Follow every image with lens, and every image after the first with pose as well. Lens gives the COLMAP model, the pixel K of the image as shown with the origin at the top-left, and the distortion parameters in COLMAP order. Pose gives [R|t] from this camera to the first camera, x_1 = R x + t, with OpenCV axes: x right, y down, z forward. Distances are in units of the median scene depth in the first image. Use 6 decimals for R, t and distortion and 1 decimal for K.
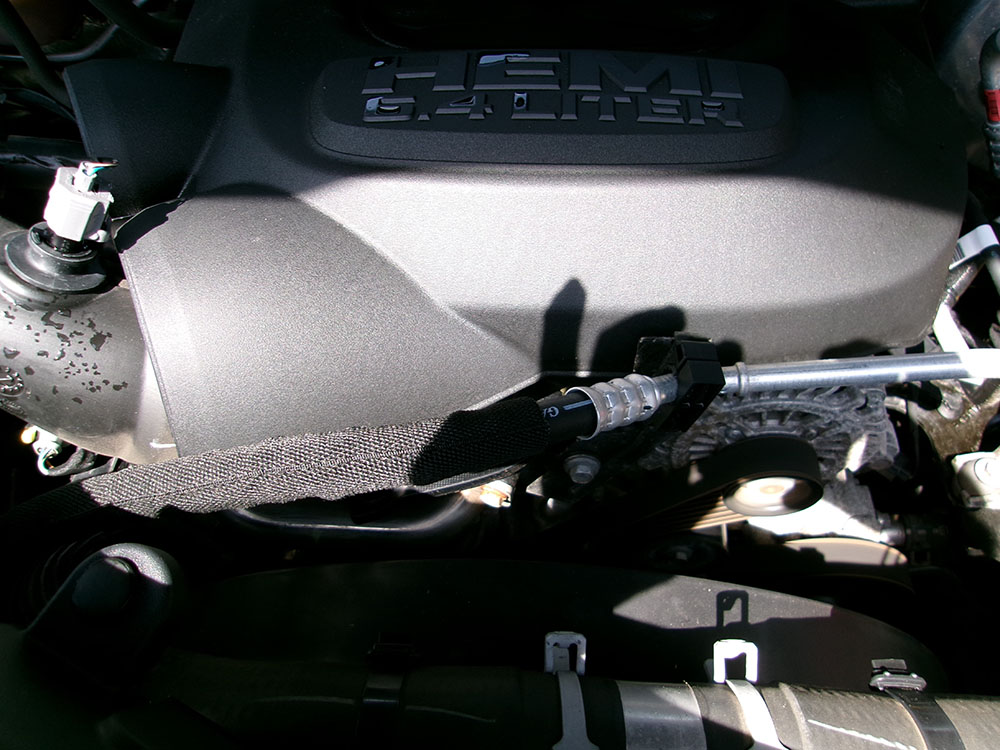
lens RADIAL K [[771.9, 0, 501.2], [0, 771.9, 374.6], [0, 0, 1]] dist [-0.016061, 0.035354]
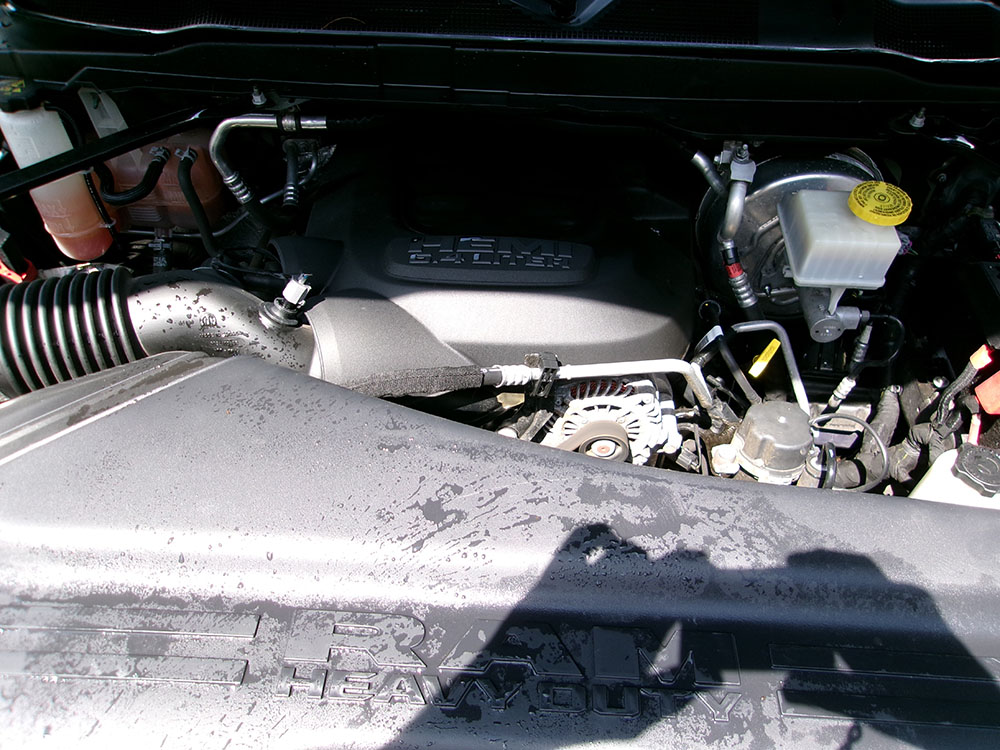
lens RADIAL K [[771.9, 0, 499.5], [0, 771.9, 374.5], [0, 0, 1]] dist [-0.016061, 0.035354]
pose [[0.999578, 0.021898, 0.019079, 0.058063], [-0.017208, 0.975722, -0.218335, 0.511489], [-0.023397, 0.217914, 0.975687, -1.225717]]
